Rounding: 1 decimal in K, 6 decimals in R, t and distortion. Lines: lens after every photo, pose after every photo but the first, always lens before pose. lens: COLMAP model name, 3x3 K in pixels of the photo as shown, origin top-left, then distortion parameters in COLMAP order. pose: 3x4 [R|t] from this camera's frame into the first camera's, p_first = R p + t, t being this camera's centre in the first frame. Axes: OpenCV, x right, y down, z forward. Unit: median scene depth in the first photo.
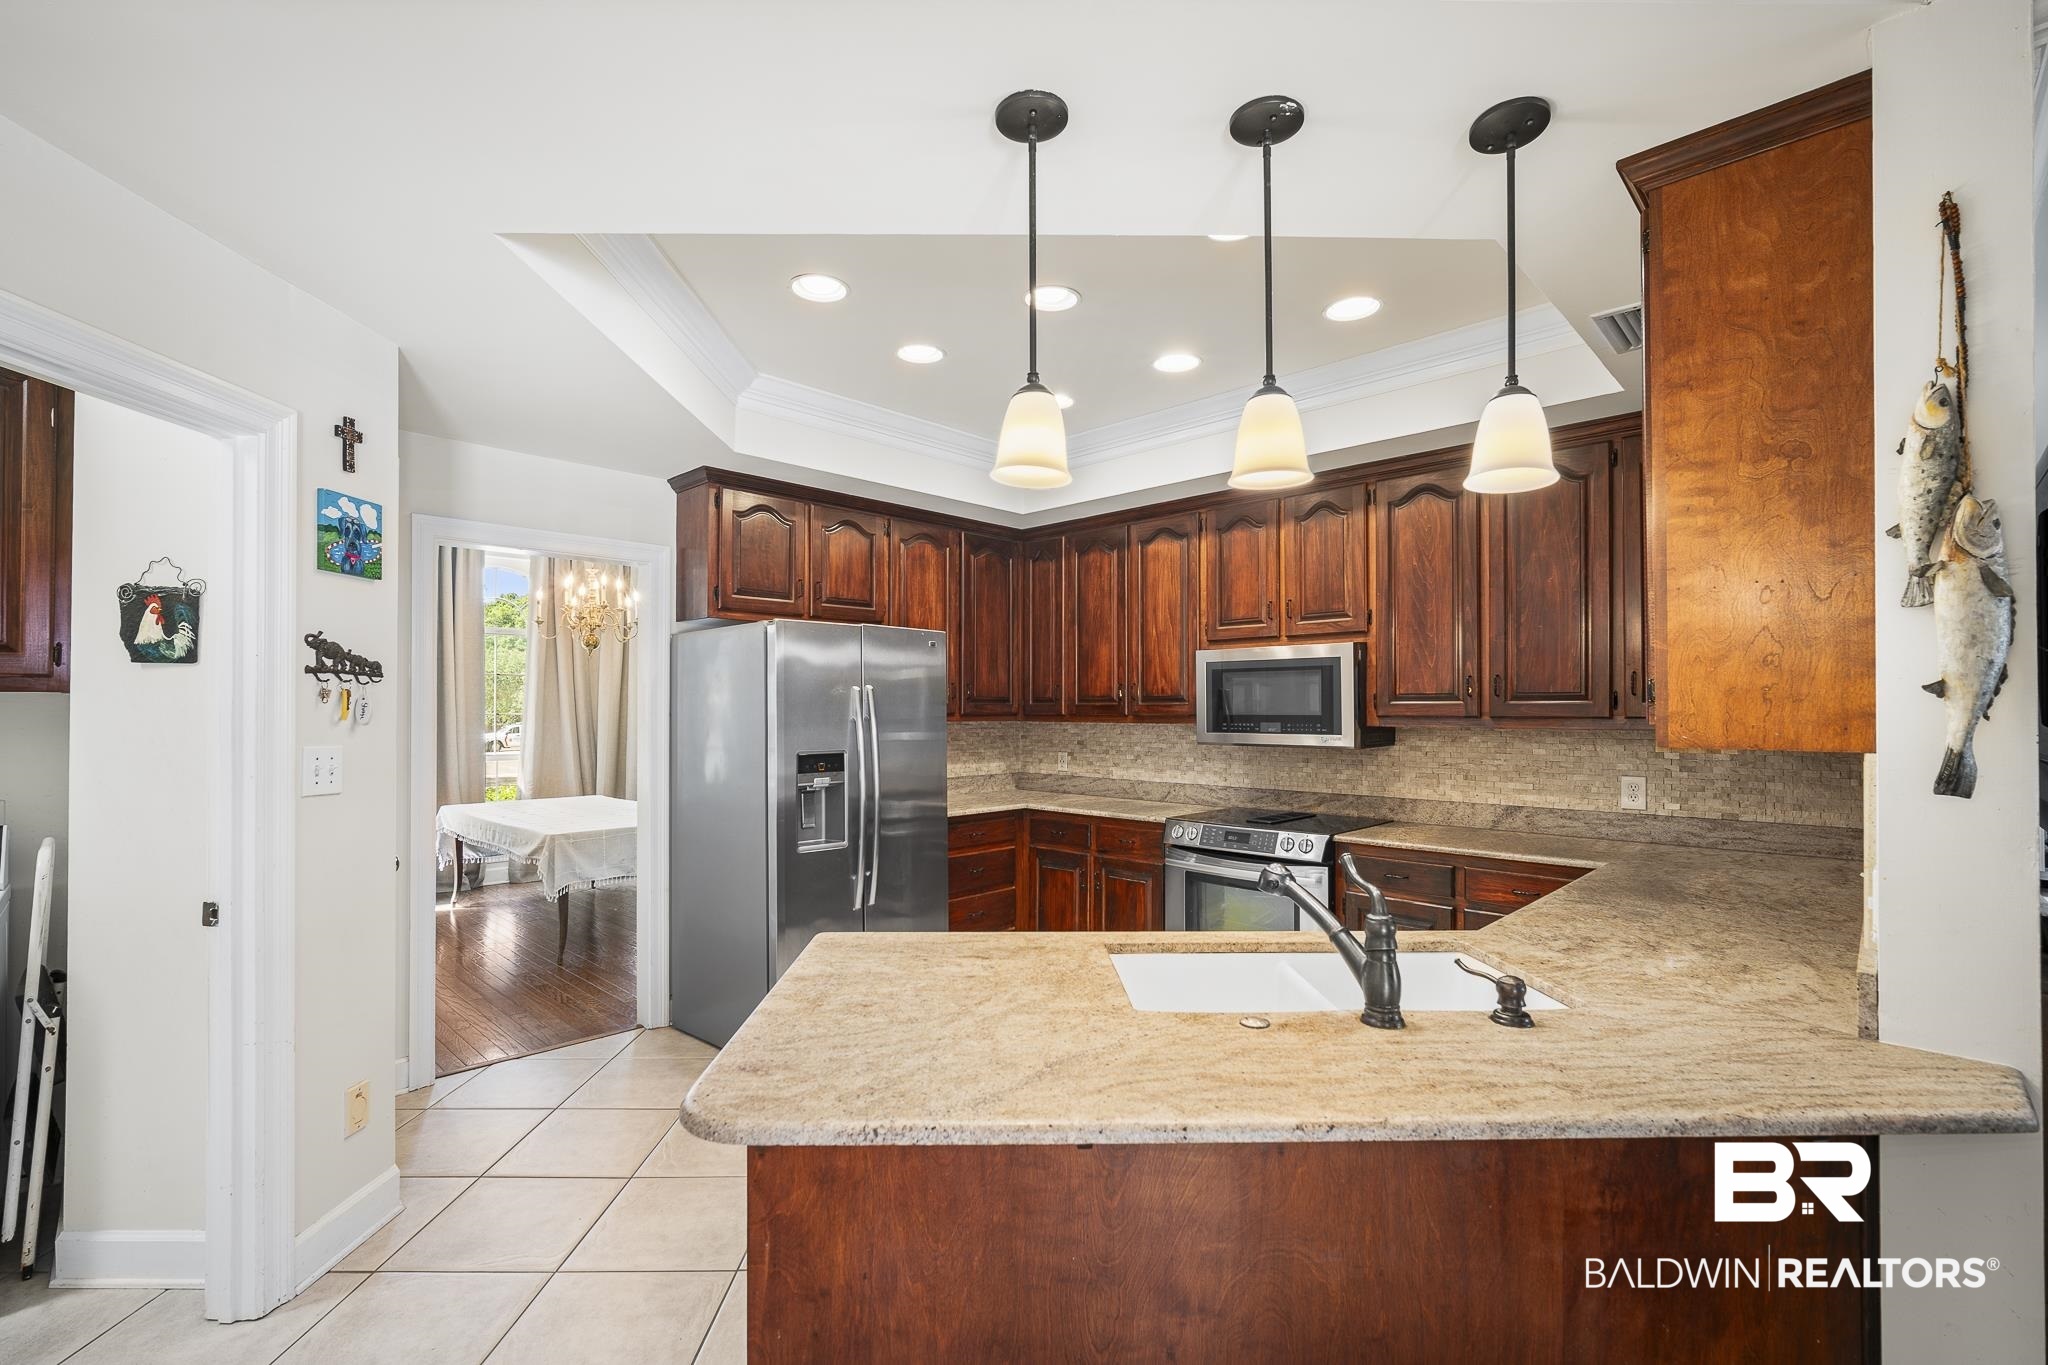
lens RADIAL K [[915.3, 0, 1020.3], [0, 915.3, 693.3], [0, 0, 1]] dist [-0.003841, 0.001597]
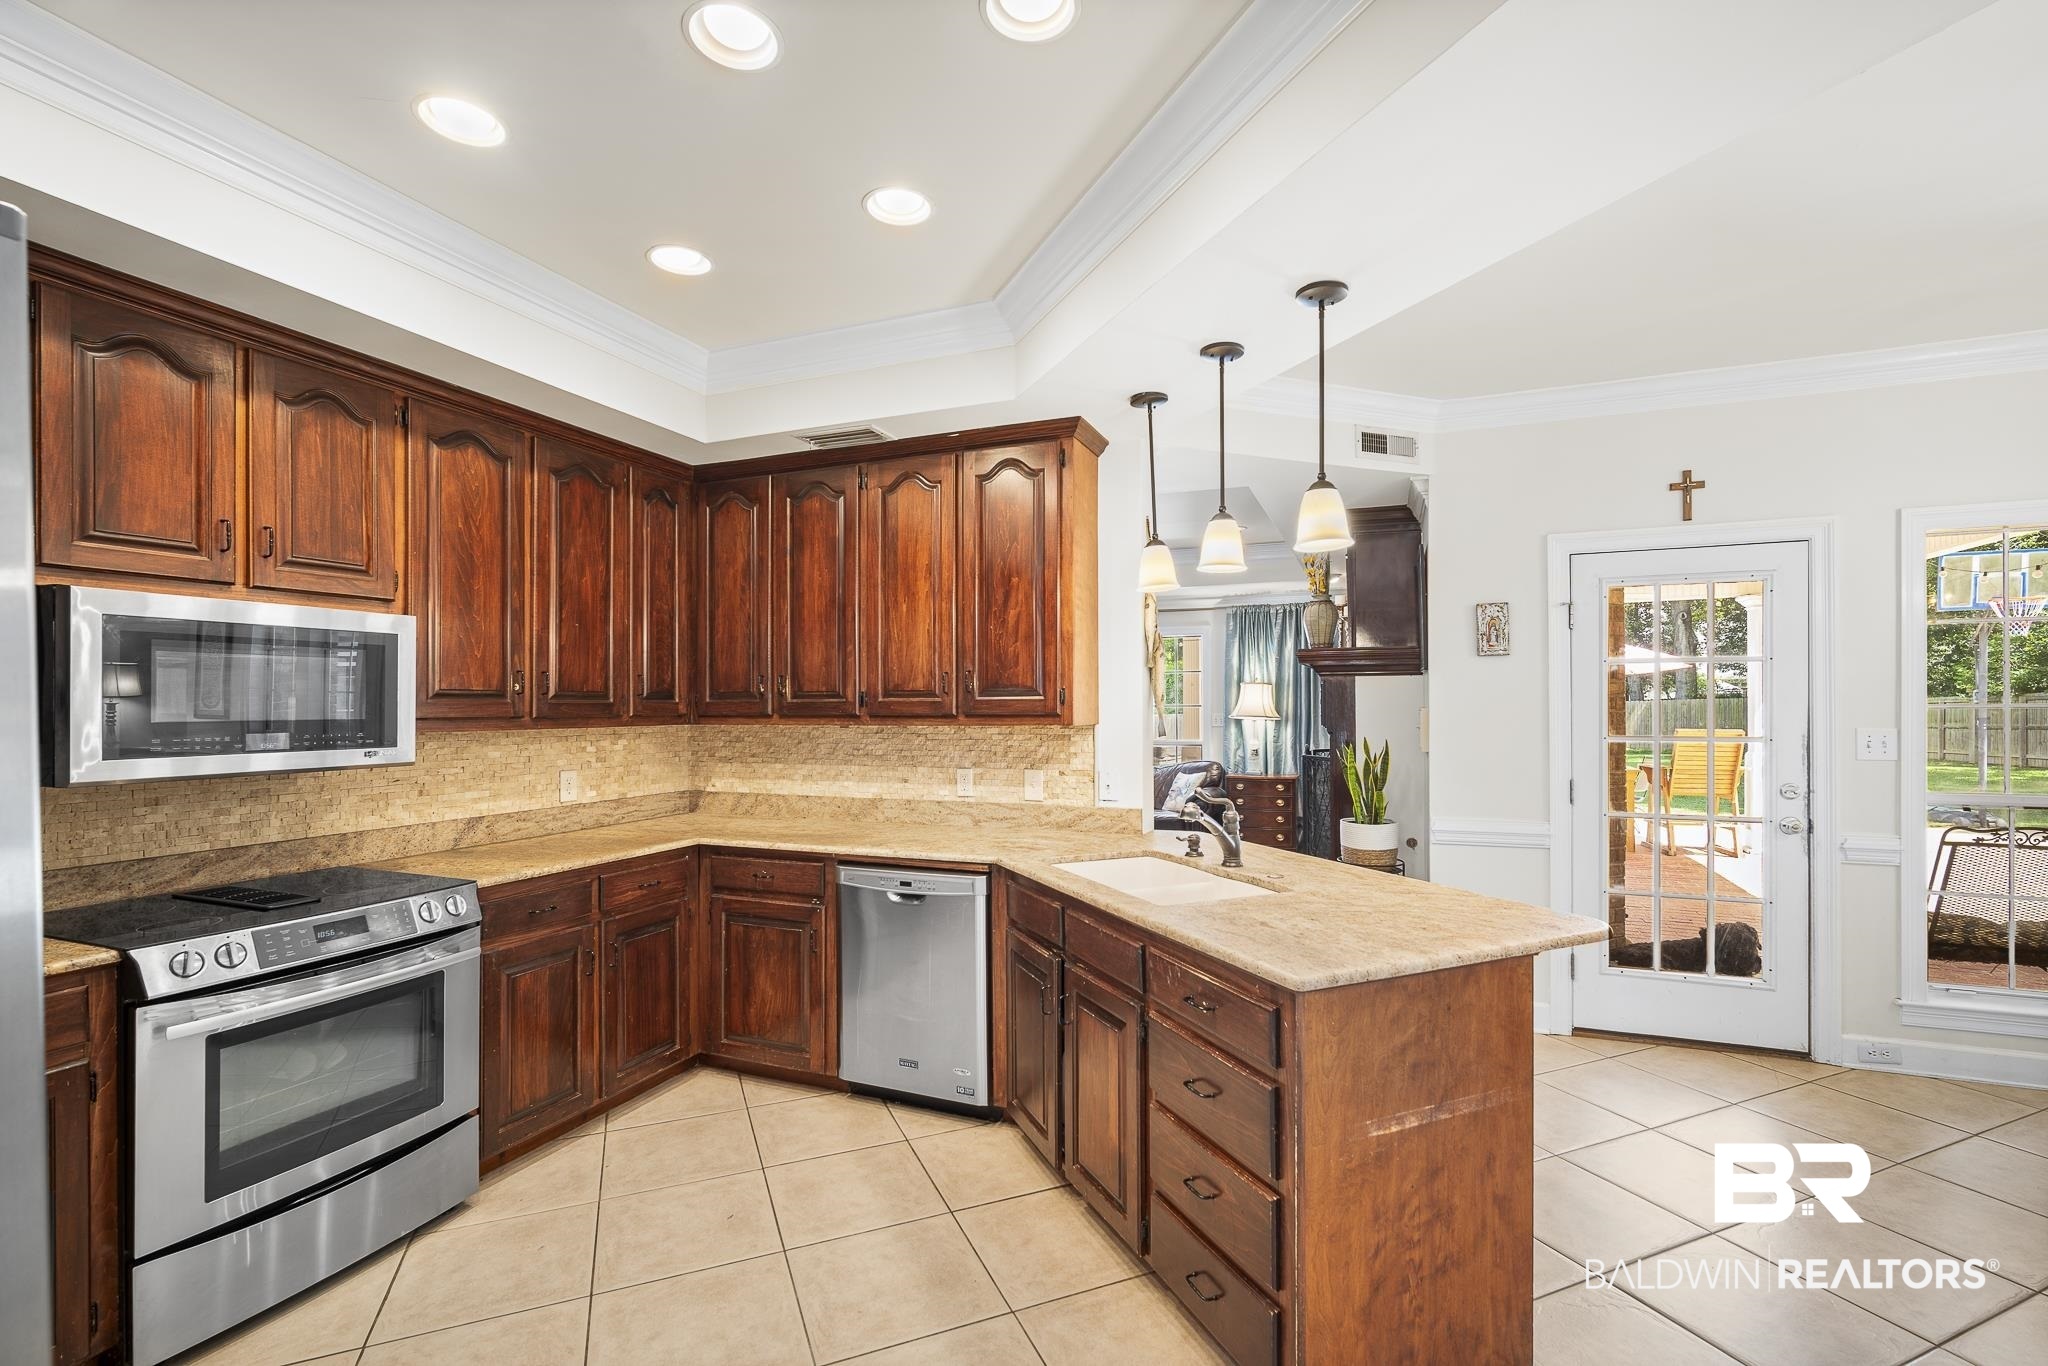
lens RADIAL K [[915.3, 0, 1021.9], [0, 915.3, 702.6], [0, 0, 1]] dist [-0.003841, 0.001597]
pose [[-0.378638, 0.002144, 0.925543, -0.477856], [-0.012828, 0.999889, -0.007564, 0.011101], [-0.925456, -0.014737, -0.378568, 0.832441]]
